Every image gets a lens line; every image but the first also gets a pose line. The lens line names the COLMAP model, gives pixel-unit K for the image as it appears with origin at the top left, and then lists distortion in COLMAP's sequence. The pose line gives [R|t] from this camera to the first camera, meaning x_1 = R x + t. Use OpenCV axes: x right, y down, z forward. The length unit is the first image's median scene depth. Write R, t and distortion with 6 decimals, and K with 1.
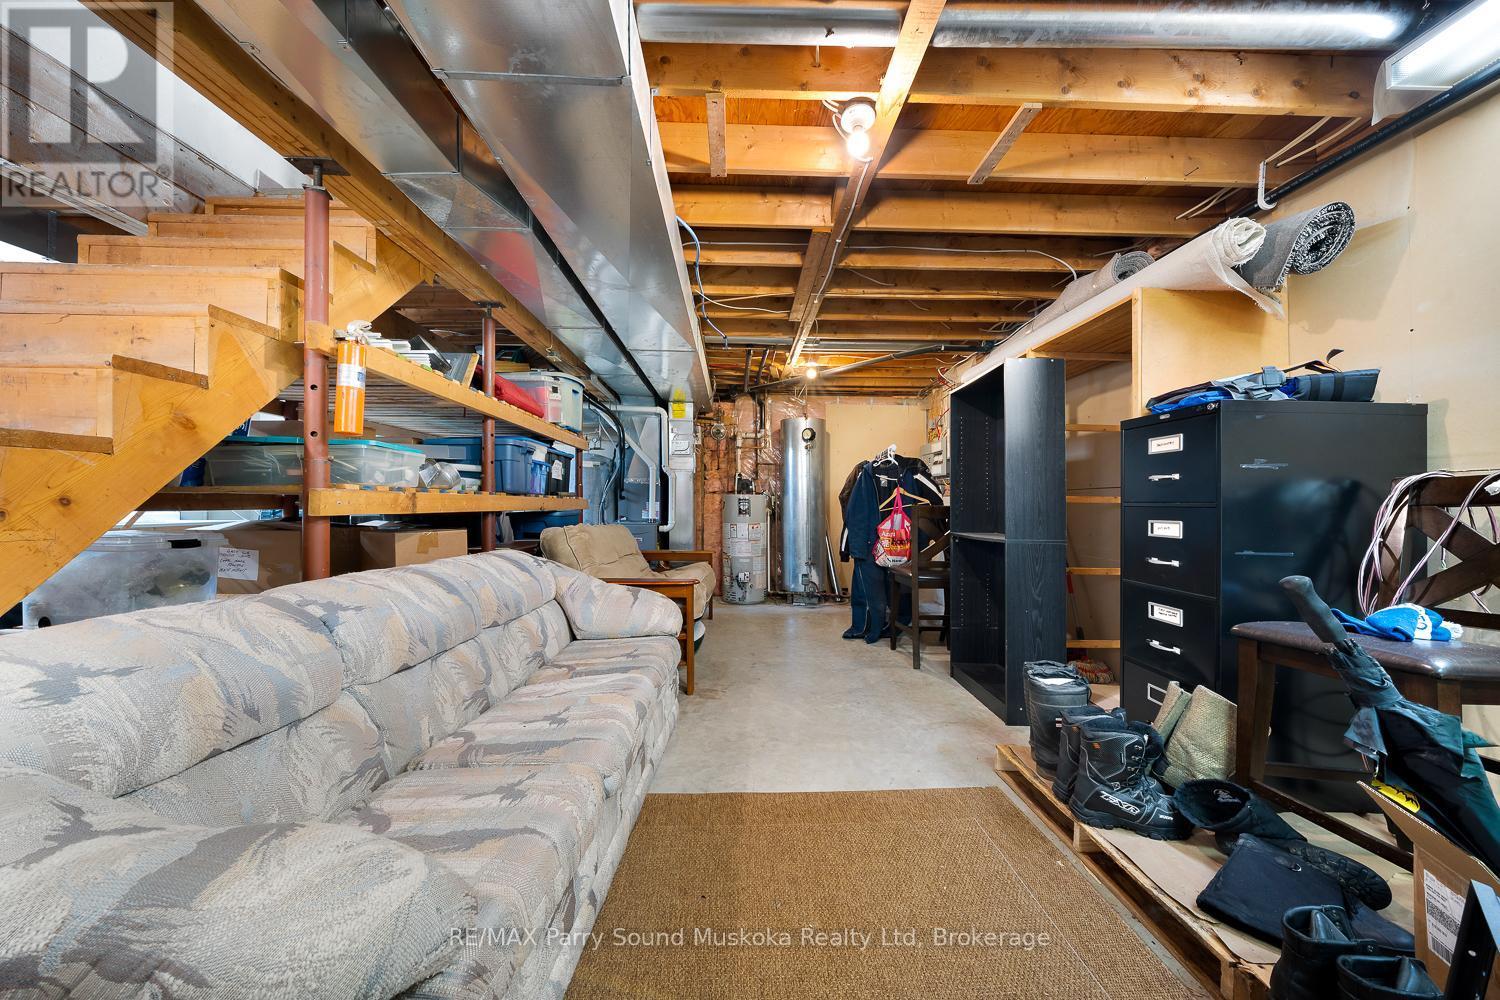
lens RADIAL K [[522.6, 0, 759.5], [0, 522.6, 506.2], [0, 0, 1]] dist [-0.000435, 0.000083]
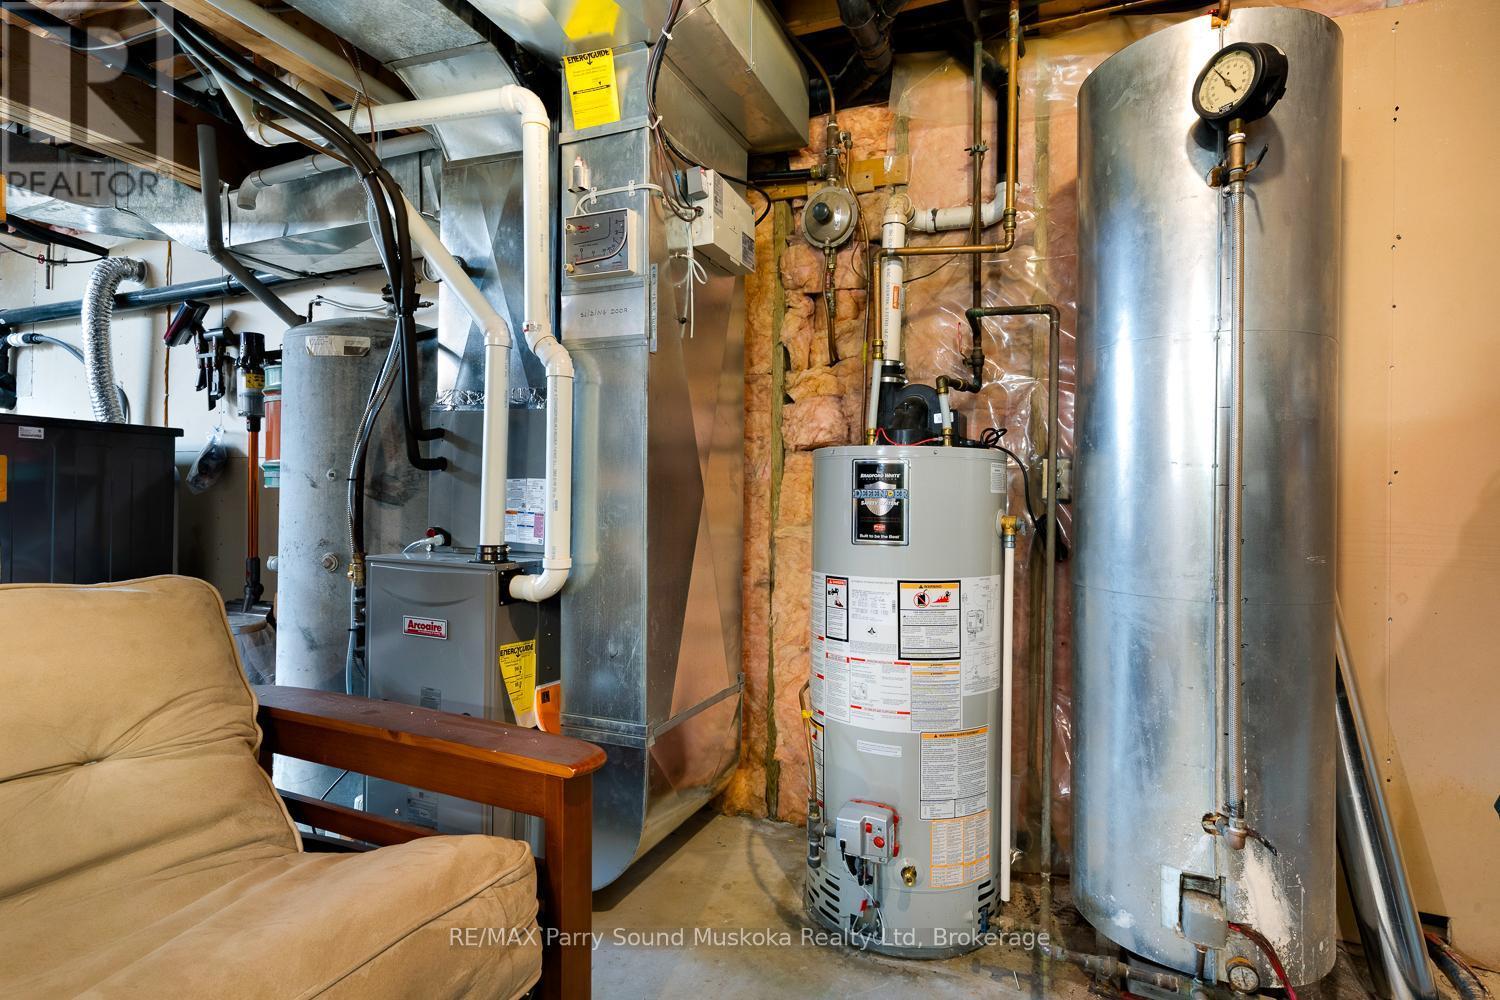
lens RADIAL K [[725.5, 0, 772.1], [0, 725.5, 503.7], [0, 0, 1]] dist [-0.000855, 0.000168]
pose [[0.905458, 0.007390, -0.424372, 0.055311], [-0.004972, 0.999964, 0.006804, 0.000251], [0.424407, -0.004050, 0.905462, 0.677263]]
